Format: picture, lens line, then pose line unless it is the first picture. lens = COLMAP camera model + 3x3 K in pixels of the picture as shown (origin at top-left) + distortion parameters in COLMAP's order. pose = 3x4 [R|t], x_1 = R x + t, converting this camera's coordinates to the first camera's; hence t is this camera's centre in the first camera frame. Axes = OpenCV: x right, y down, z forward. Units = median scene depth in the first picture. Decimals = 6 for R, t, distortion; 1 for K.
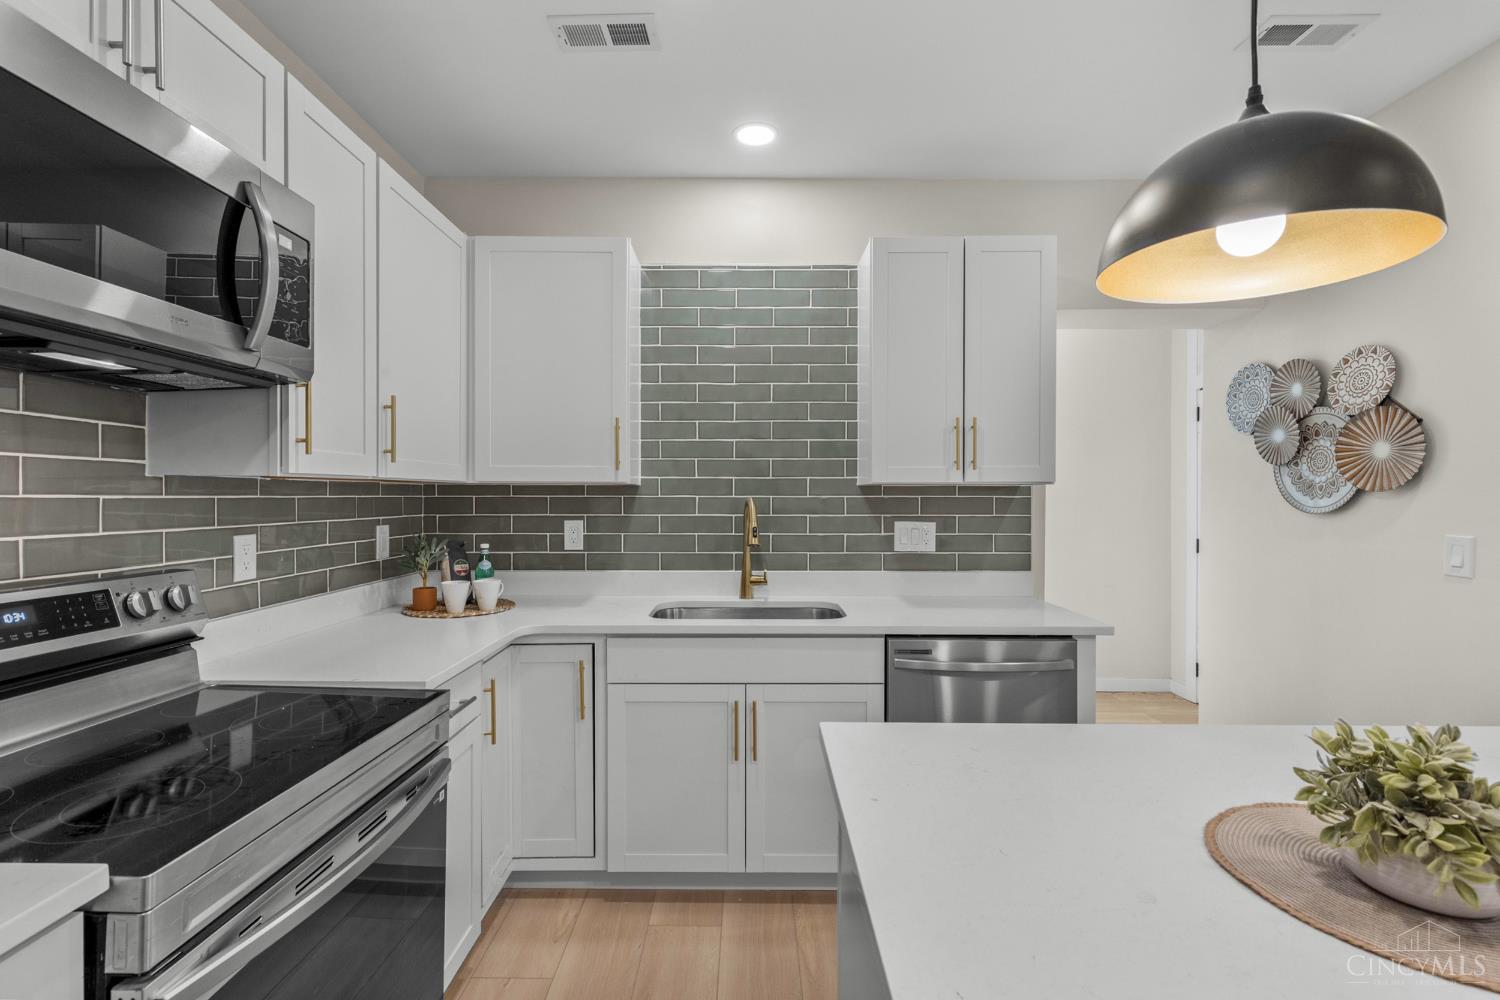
lens RADIAL K [[672.9, 0, 753.9], [0, 672.9, 502.4], [0, 0, 1]] dist [0.009274, -0.000090]
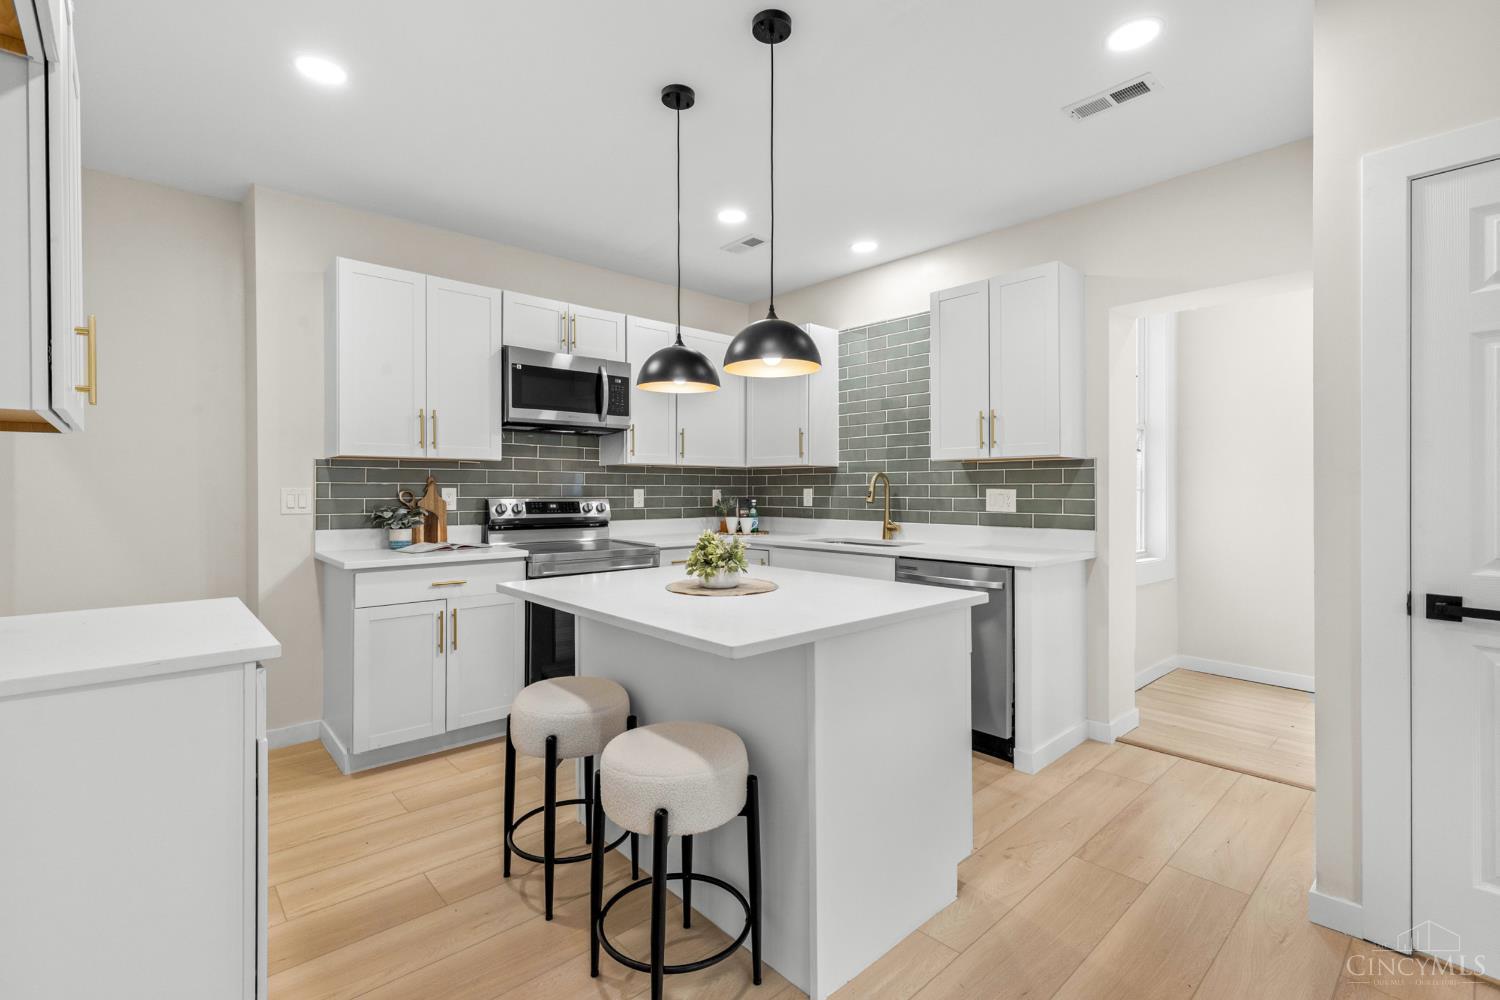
lens RADIAL K [[672.9, 0, 748.2], [0, 672.9, 492.8], [0, 0, 1]] dist [0.009274, -0.000090]
pose [[0.681821, 0.002569, -0.731515, 0.865331], [-0.005965, 0.999980, -0.002048, 0.041642], [0.731495, 0.005760, 0.681822, -0.257175]]
